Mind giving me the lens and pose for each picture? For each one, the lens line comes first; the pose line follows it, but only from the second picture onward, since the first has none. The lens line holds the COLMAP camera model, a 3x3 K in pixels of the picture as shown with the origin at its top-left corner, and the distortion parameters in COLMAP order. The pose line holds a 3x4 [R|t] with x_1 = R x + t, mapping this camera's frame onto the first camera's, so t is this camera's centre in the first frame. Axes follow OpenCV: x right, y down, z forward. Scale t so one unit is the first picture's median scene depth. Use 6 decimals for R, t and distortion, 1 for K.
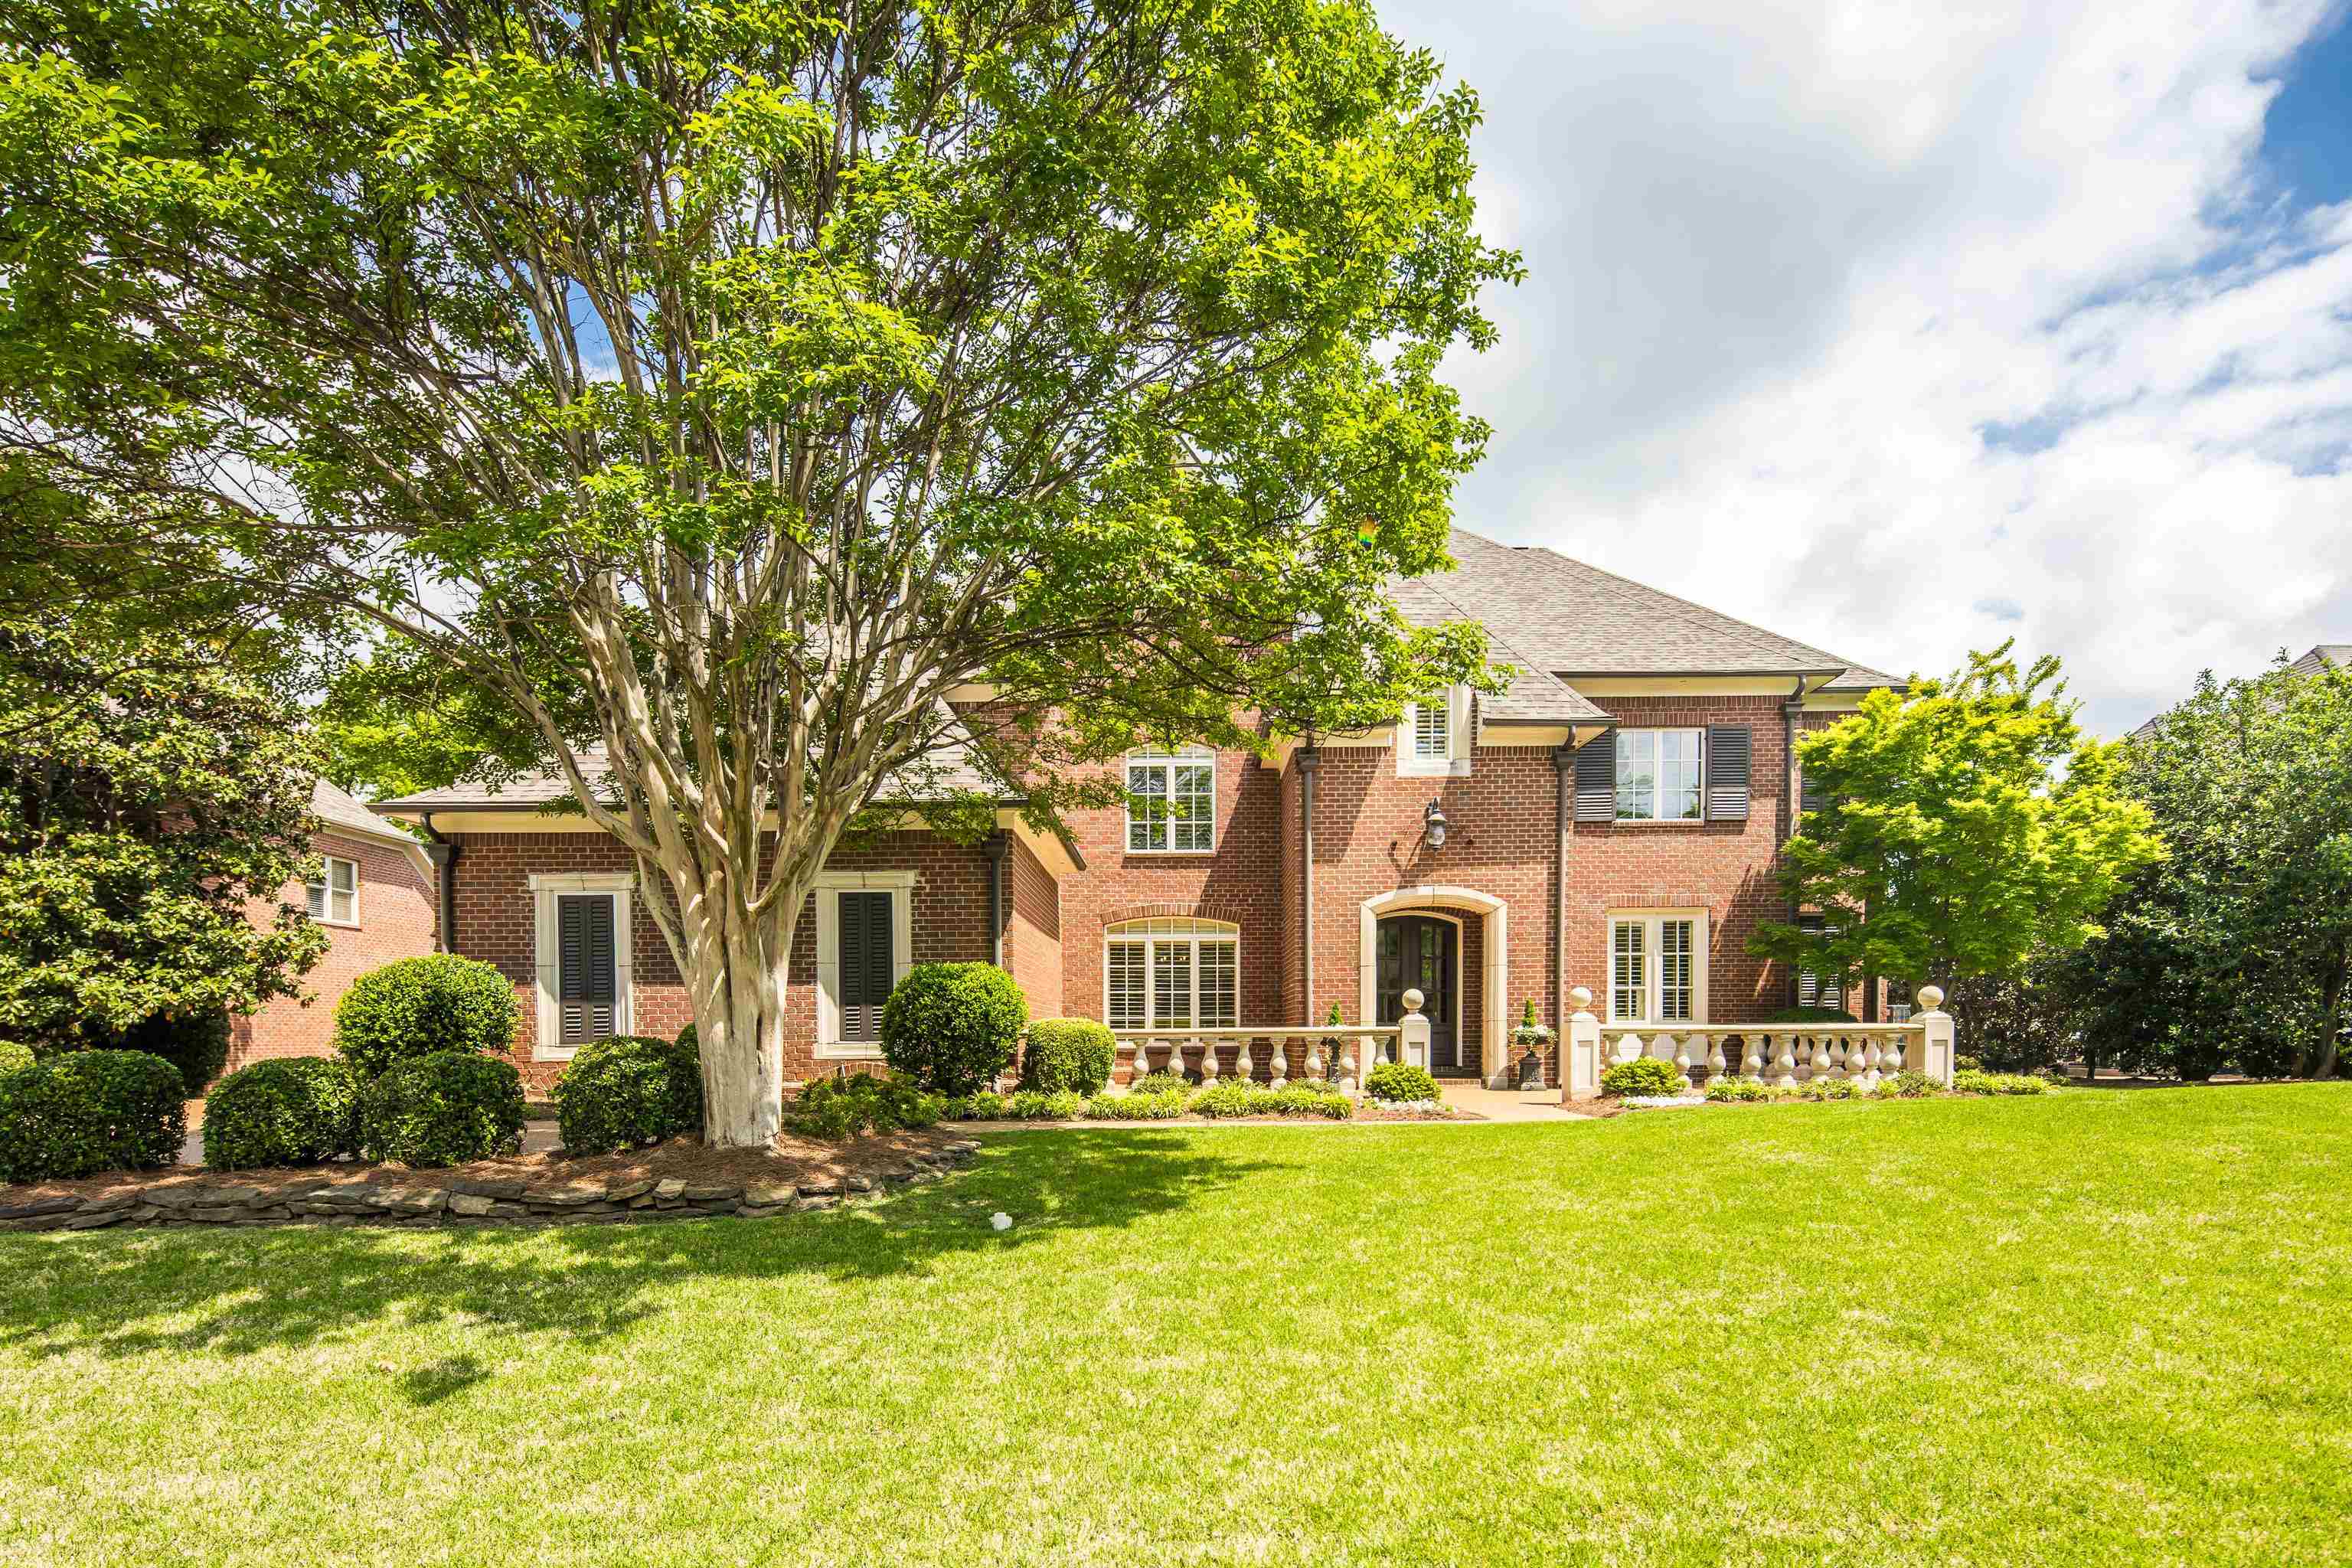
lens RADIAL K [[1153.1, 0, 1178.9], [0, 1153.1, 868.5], [0, 0, 1]] dist [-0.002284, 0.000024]
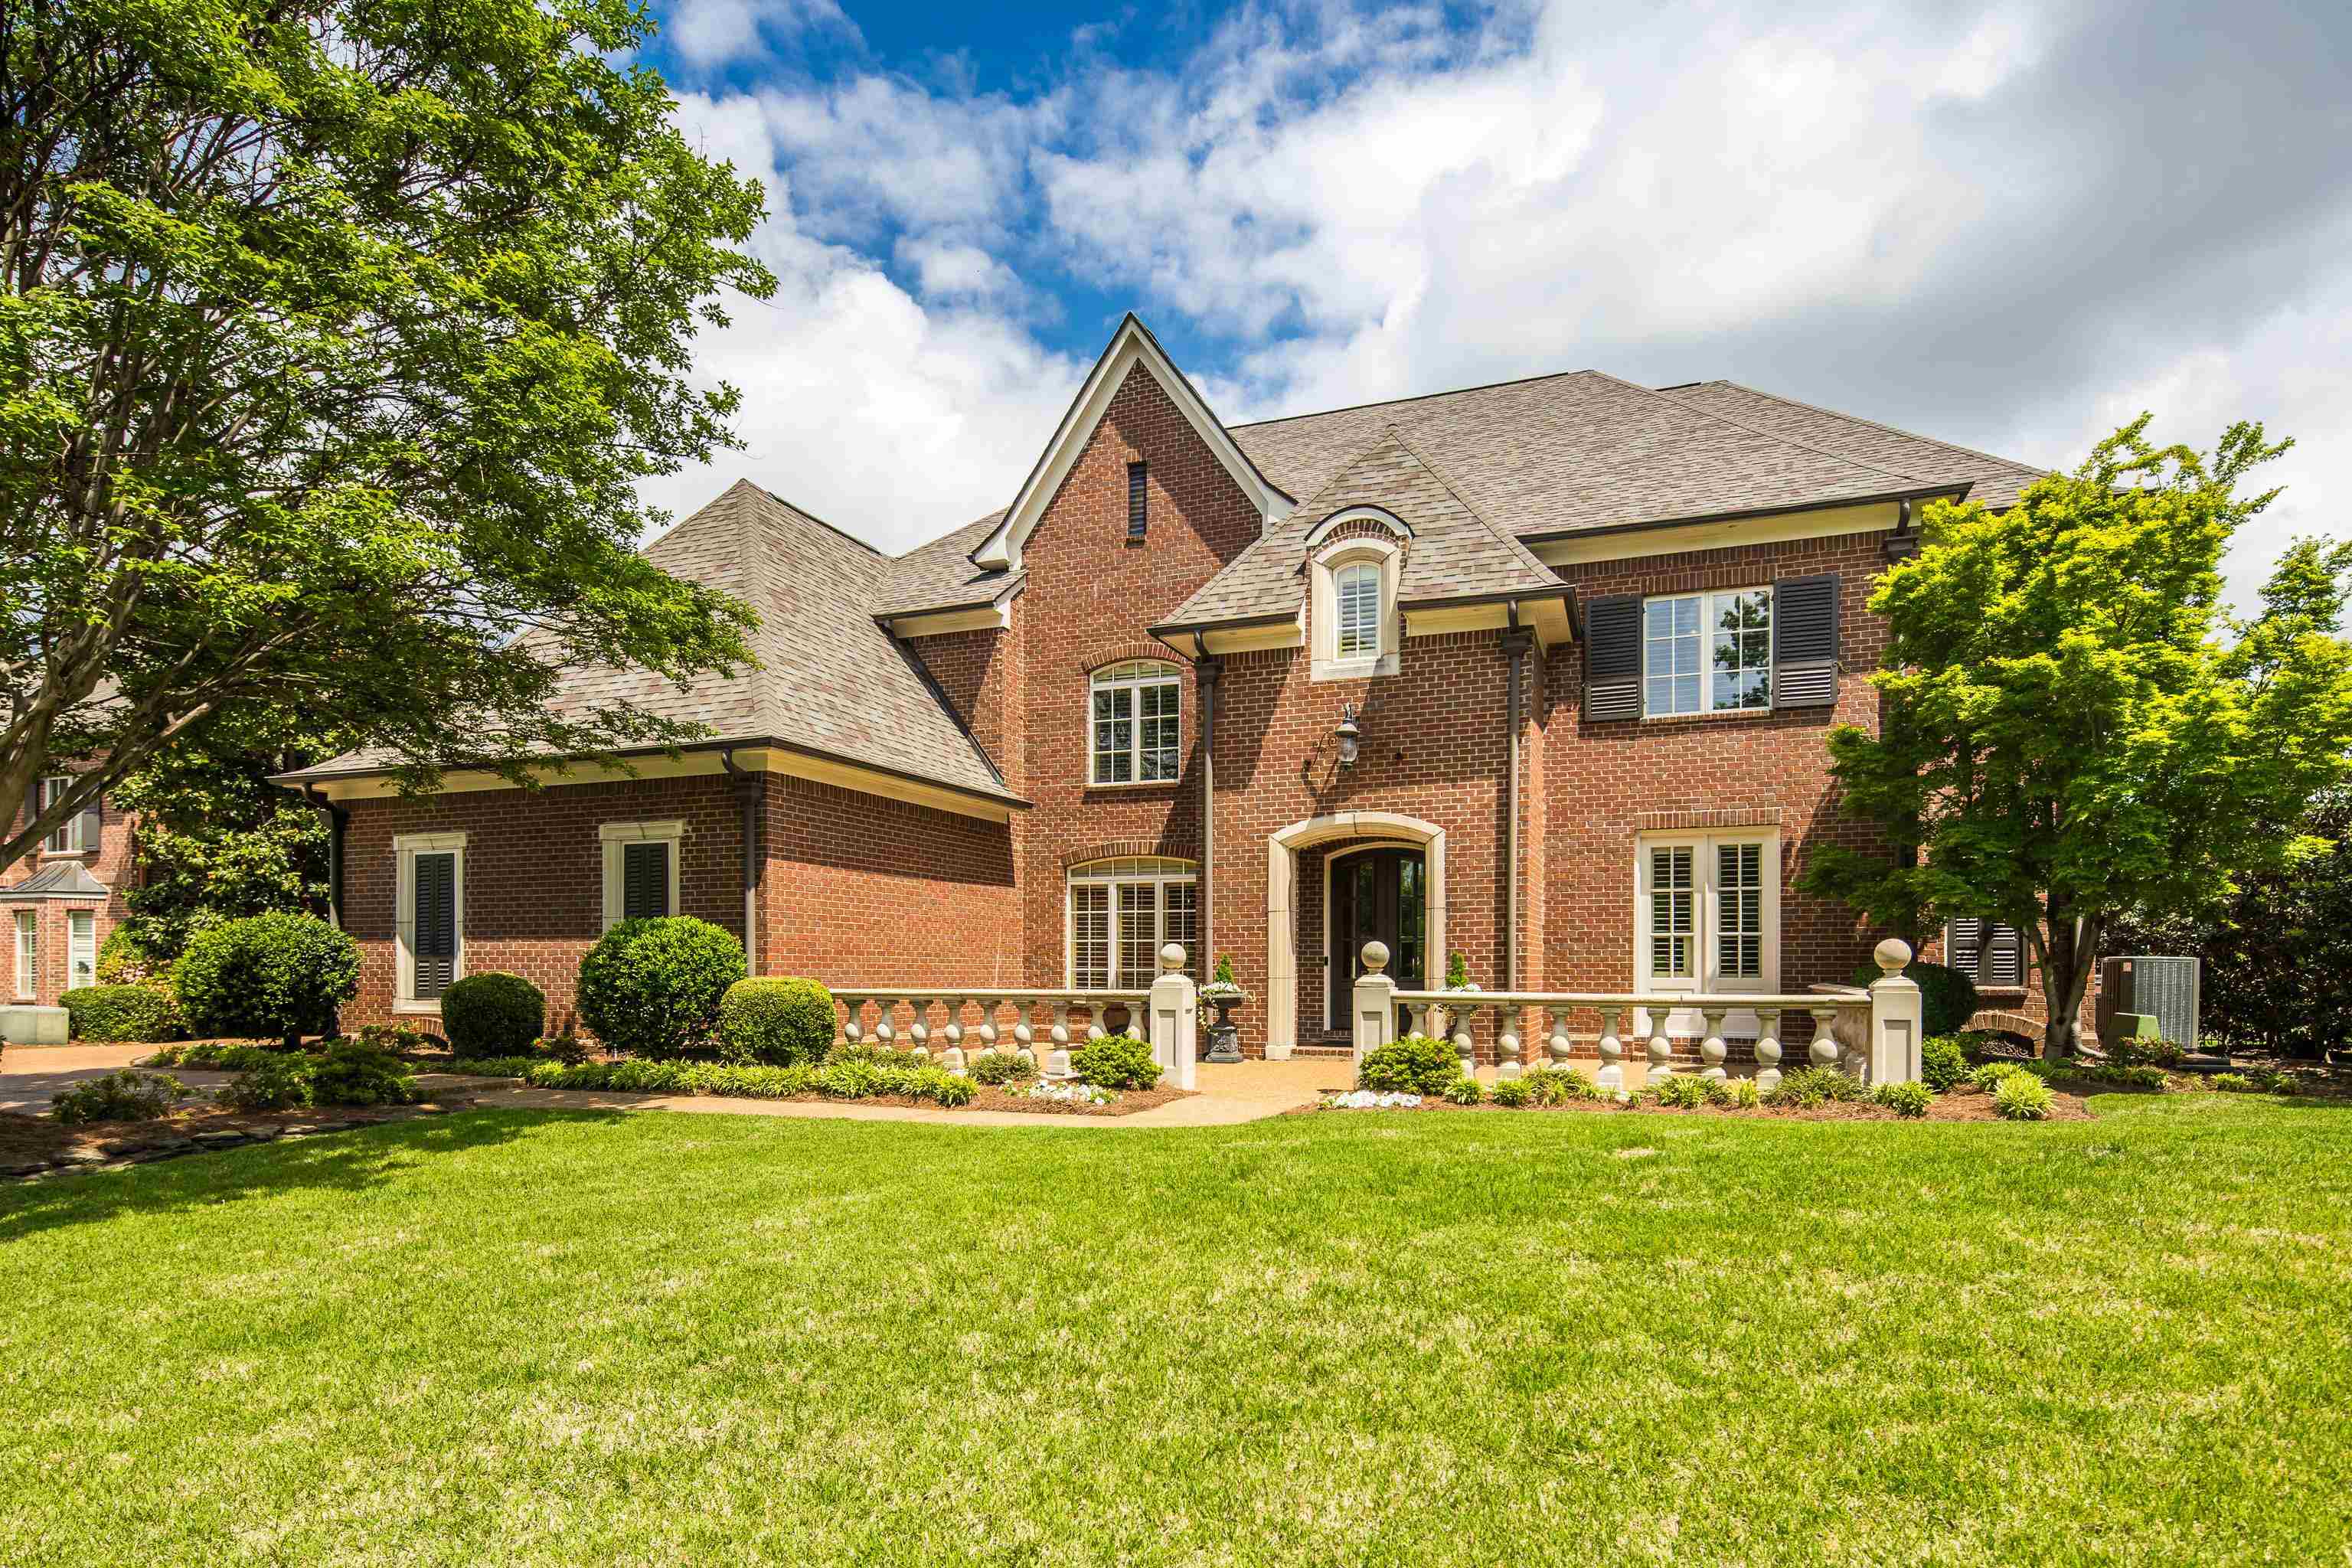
lens RADIAL K [[1190.2, 0, 1176.0], [0, 1190.2, 784.0], [0, 0, 1]] dist [-0.000245, -0.000853]
pose [[0.943953, -0.045397, -0.326942, 0.371848], [0.040925, 0.998951, -0.020549, 0.007291], [0.327532, 0.006017, 0.944821, 0.159496]]
